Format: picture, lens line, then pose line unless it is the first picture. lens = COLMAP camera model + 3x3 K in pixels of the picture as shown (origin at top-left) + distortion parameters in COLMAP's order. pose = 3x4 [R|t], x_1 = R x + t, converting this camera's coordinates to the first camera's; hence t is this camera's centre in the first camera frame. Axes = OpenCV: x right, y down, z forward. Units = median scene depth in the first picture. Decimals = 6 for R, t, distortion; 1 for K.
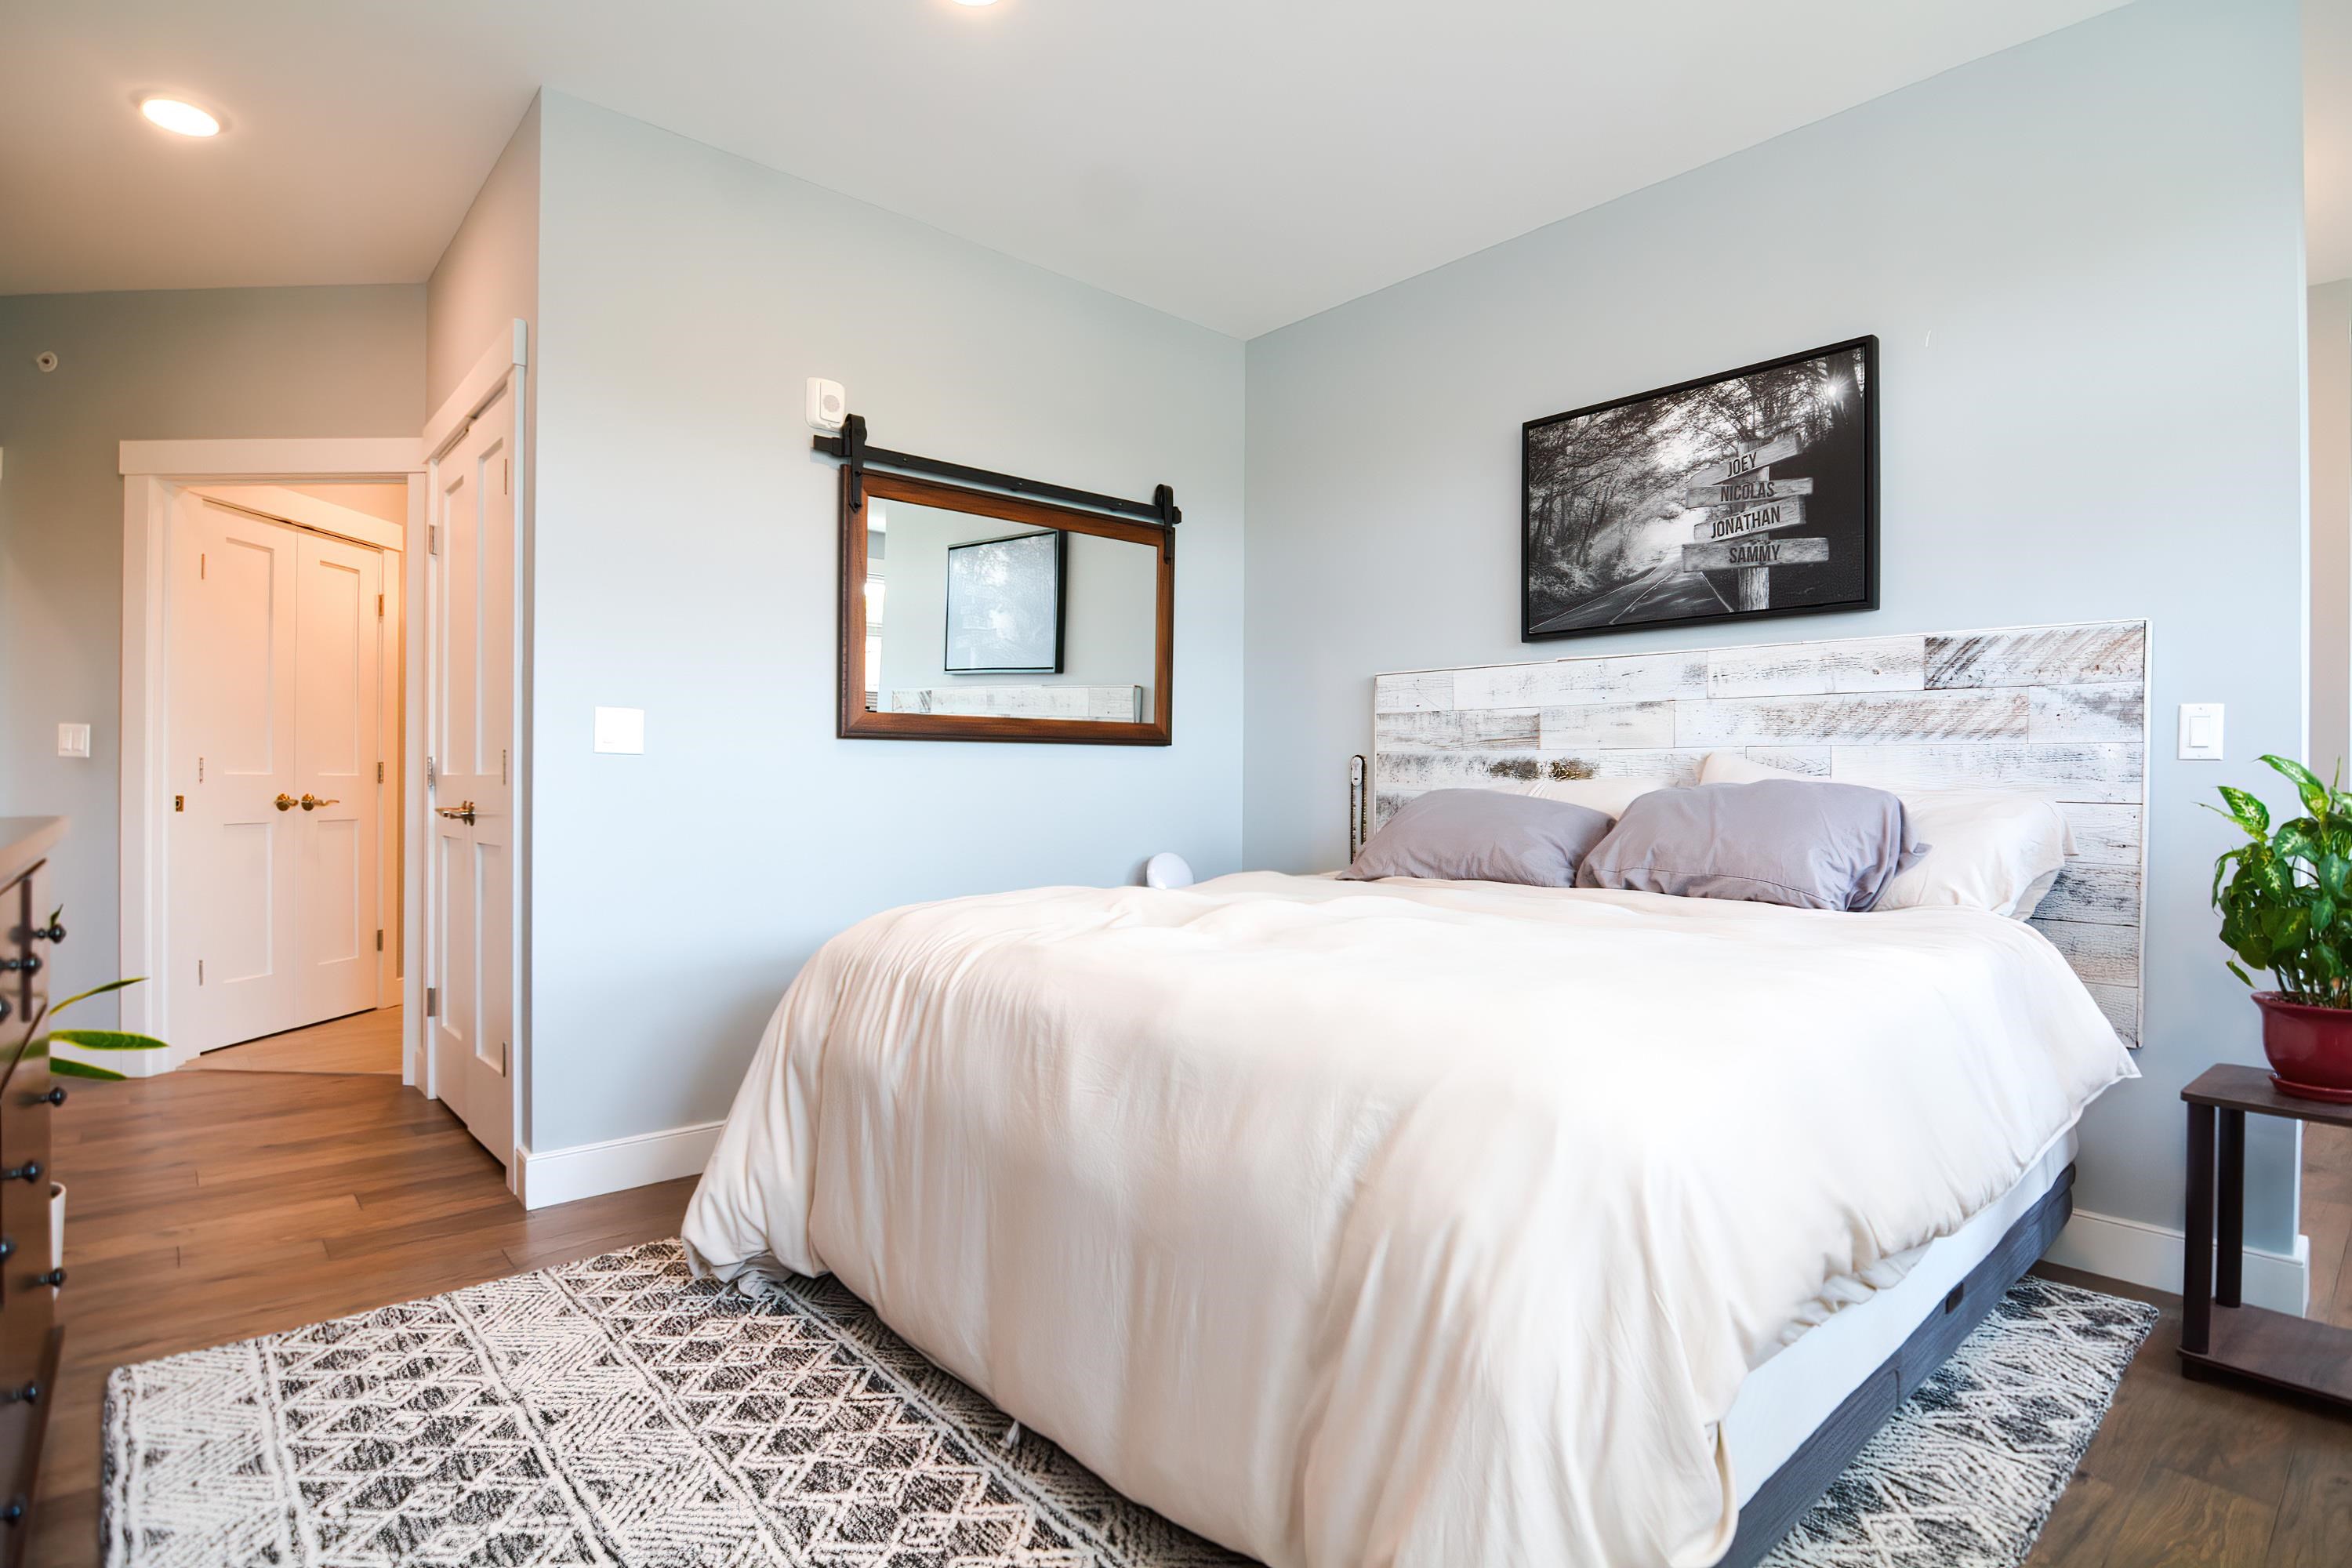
lens RADIAL K [[1159.2, 0, 1186.7], [0, 1159.2, 788.2], [0, 0, 1]] dist [0.000521, -0.014064]
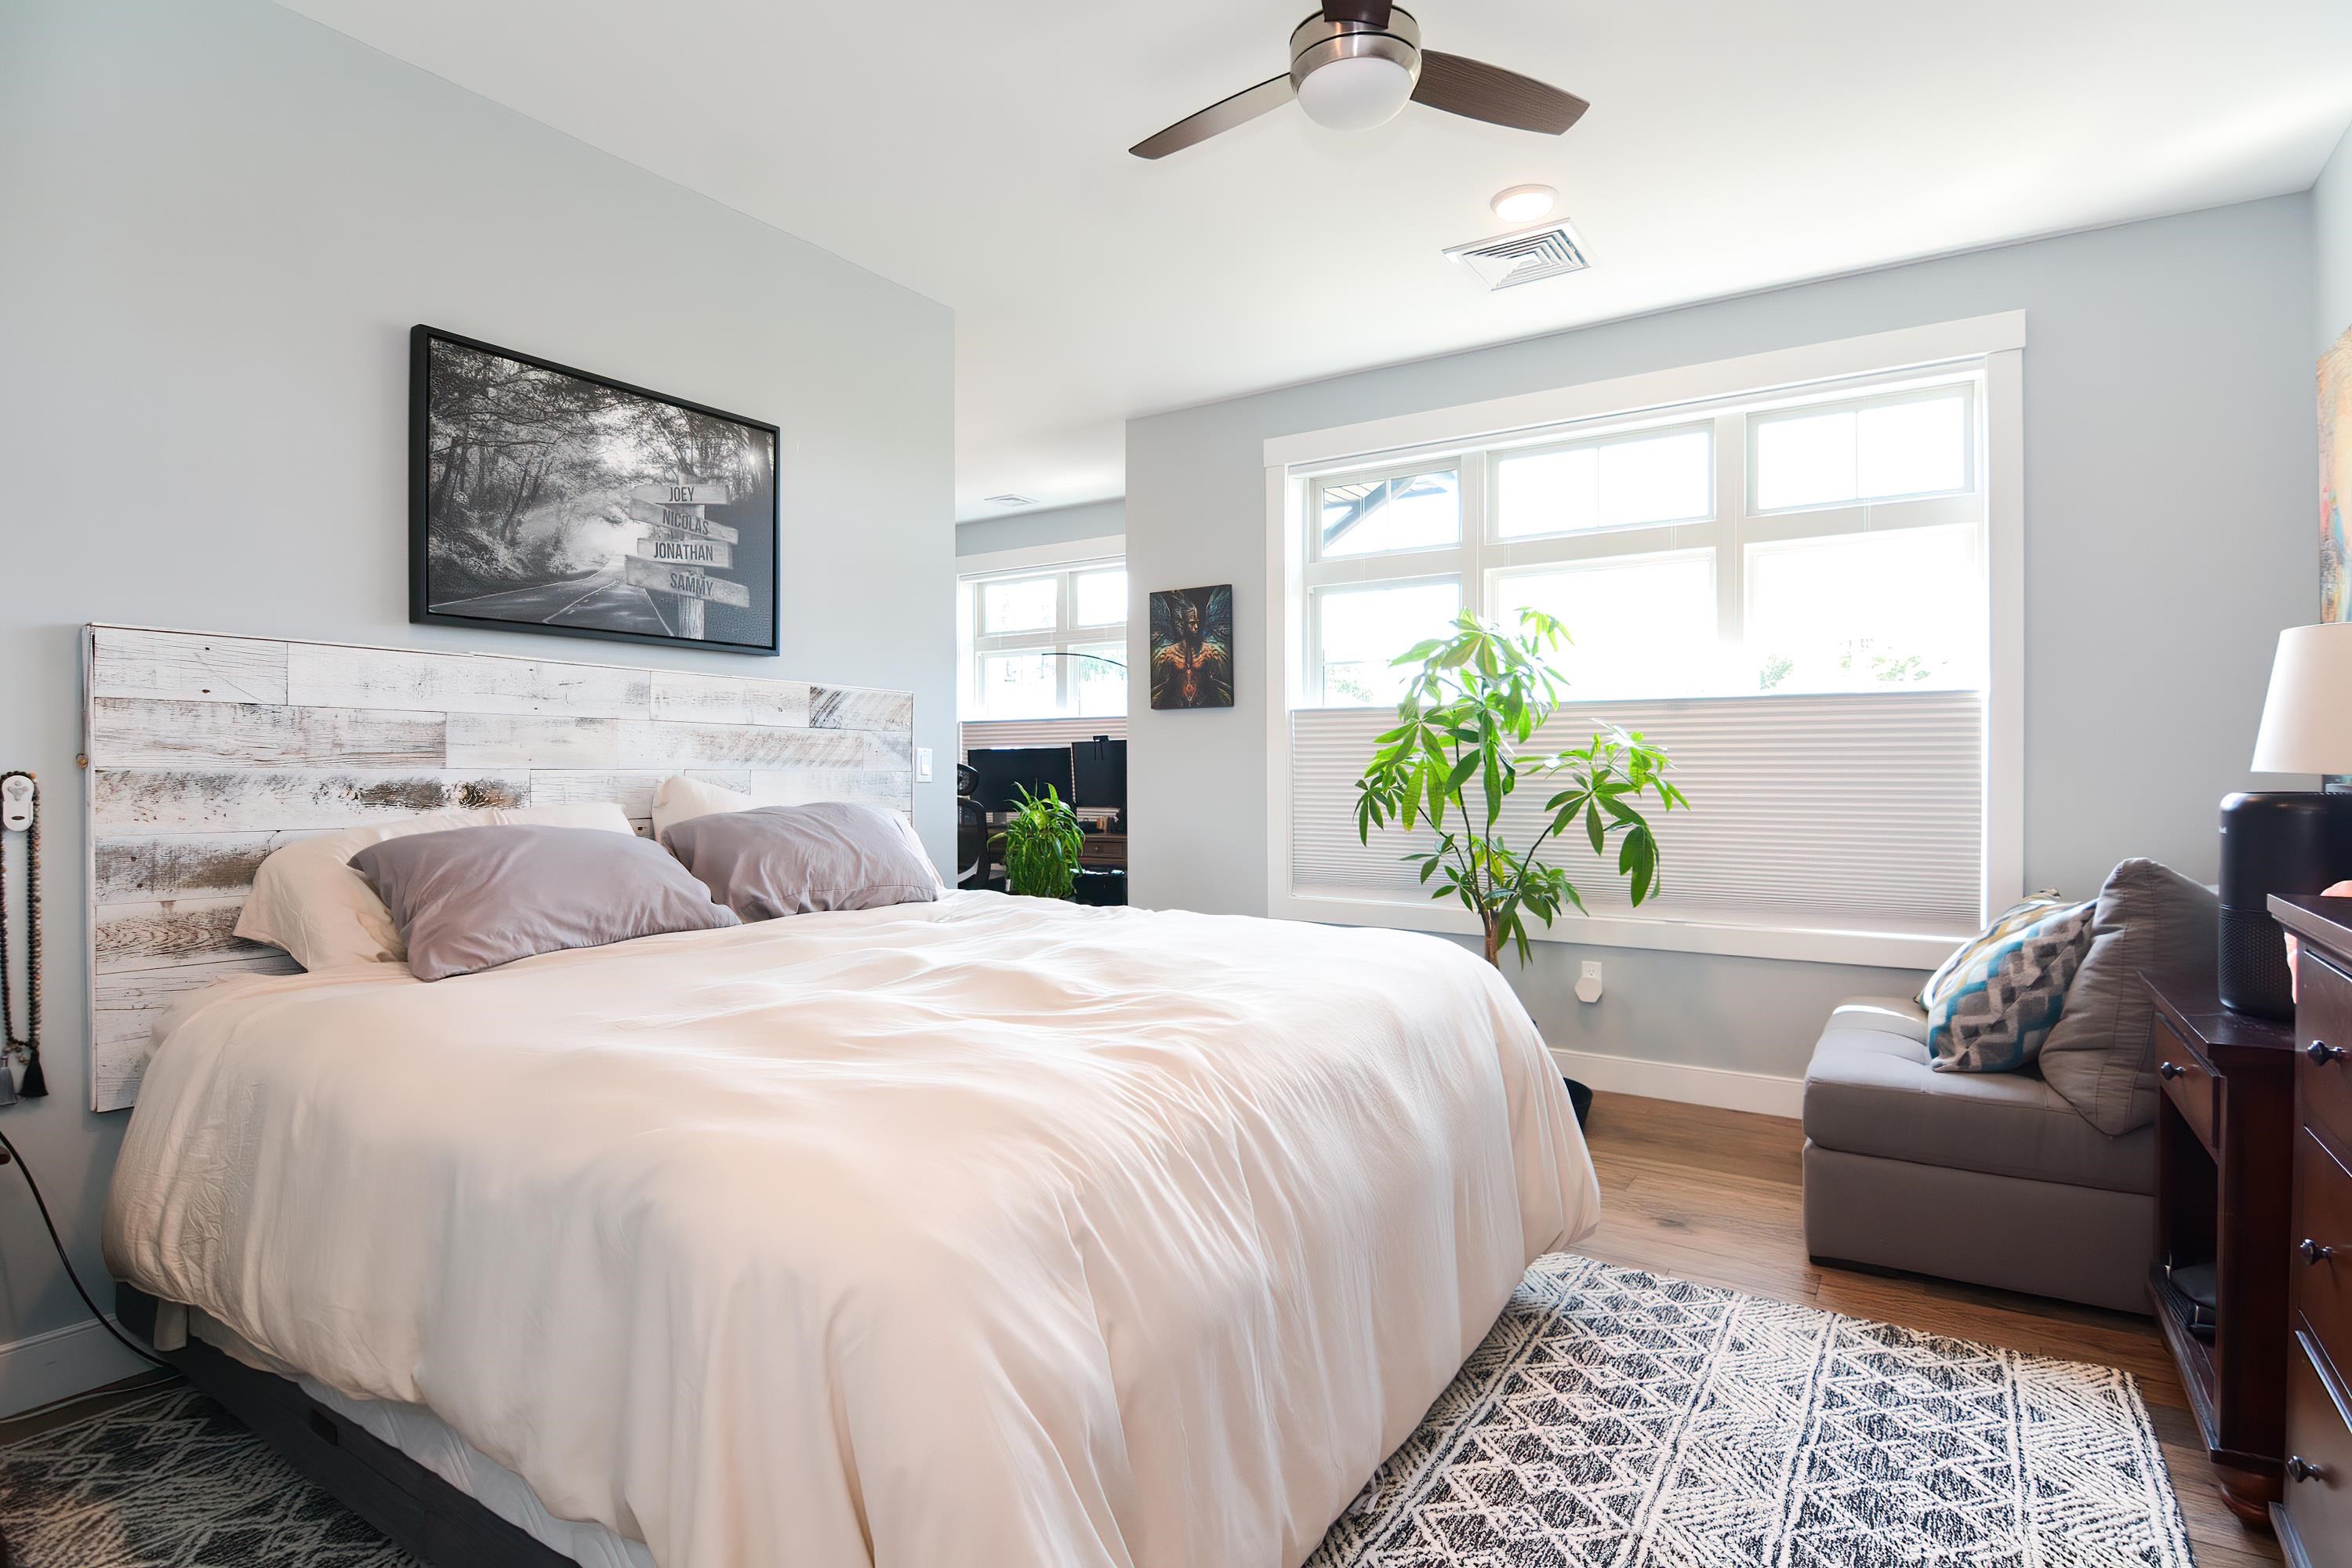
lens RADIAL K [[1159.2, 0, 1186.7], [0, 1159.2, 788.2], [0, 0, 1]] dist [0.000521, -0.014064]
pose [[-0.244493, -0.020709, 0.969430, -0.599557], [0.003412, 0.999747, 0.022217, -0.038948], [-0.969645, 0.008740, -0.244361, 0.782696]]
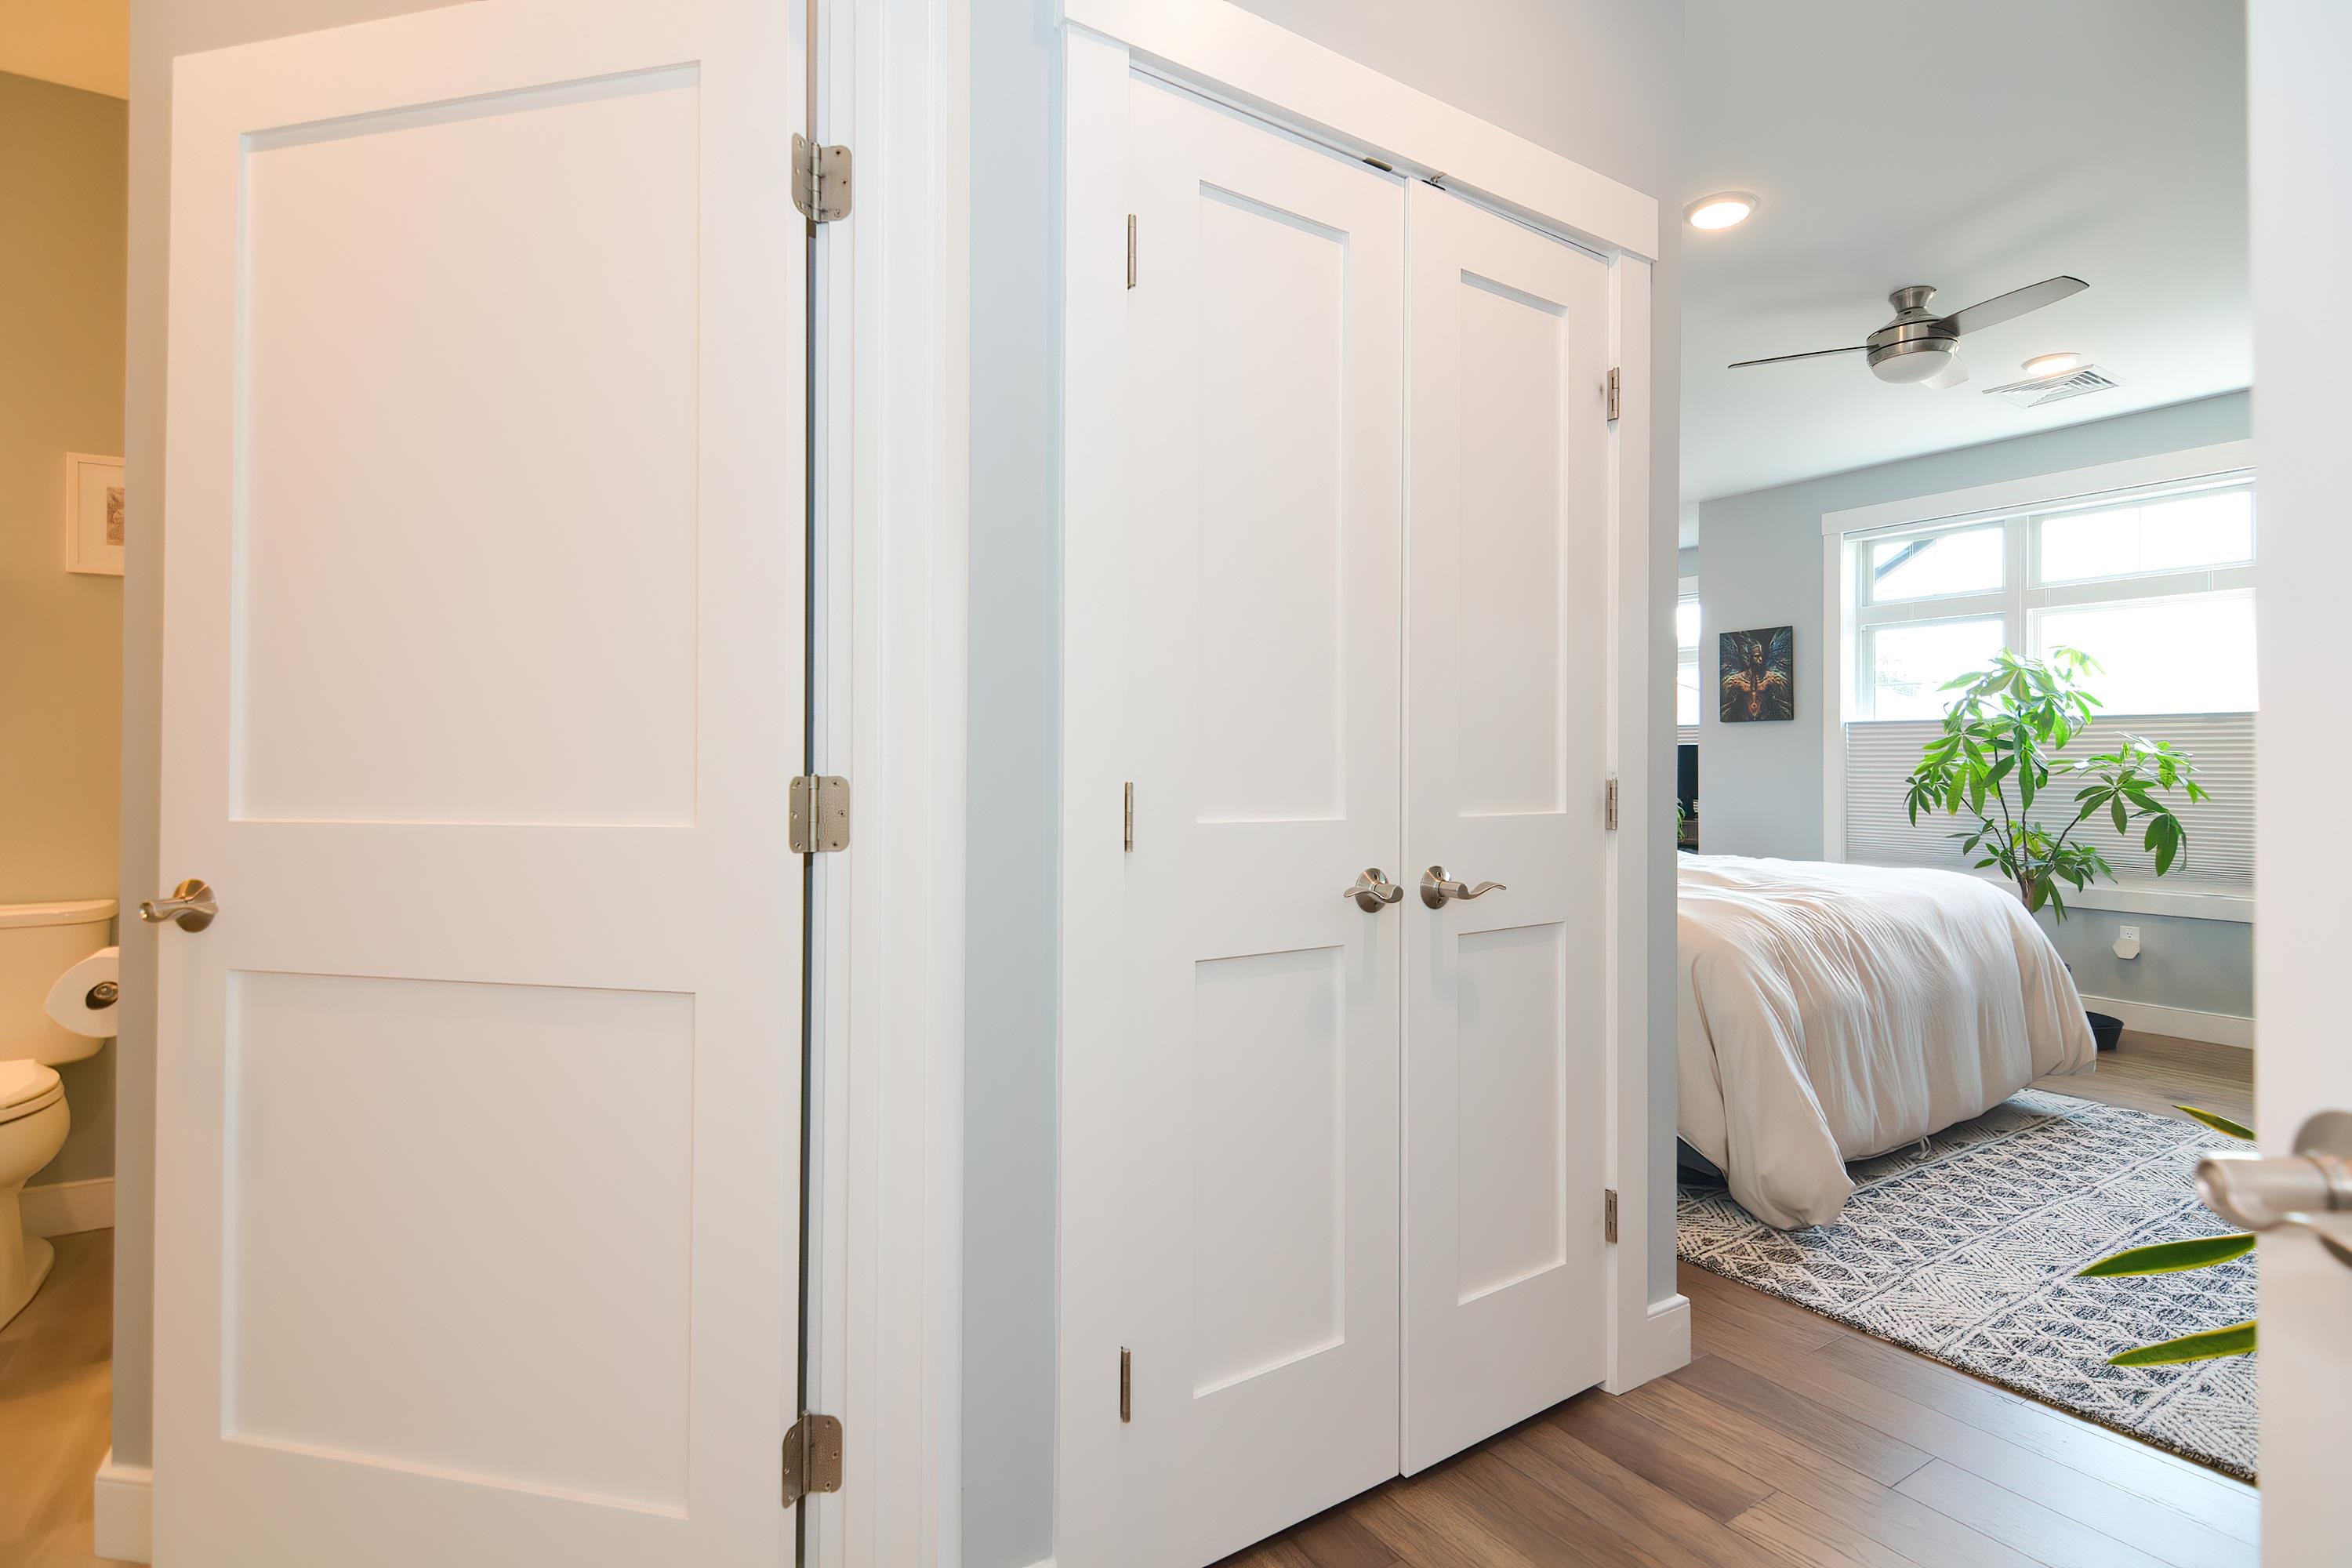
lens RADIAL K [[1147.7, 0, 1177.6], [0, 1147.7, 763.5], [0, 0, 1]] dist [0.002307, -0.000178]
pose [[0.164399, -0.000124, 0.986394, -1.171518], [-0.002302, 0.999997, 0.000509, -0.037350], [-0.986391, -0.002354, 0.164398, 1.034659]]
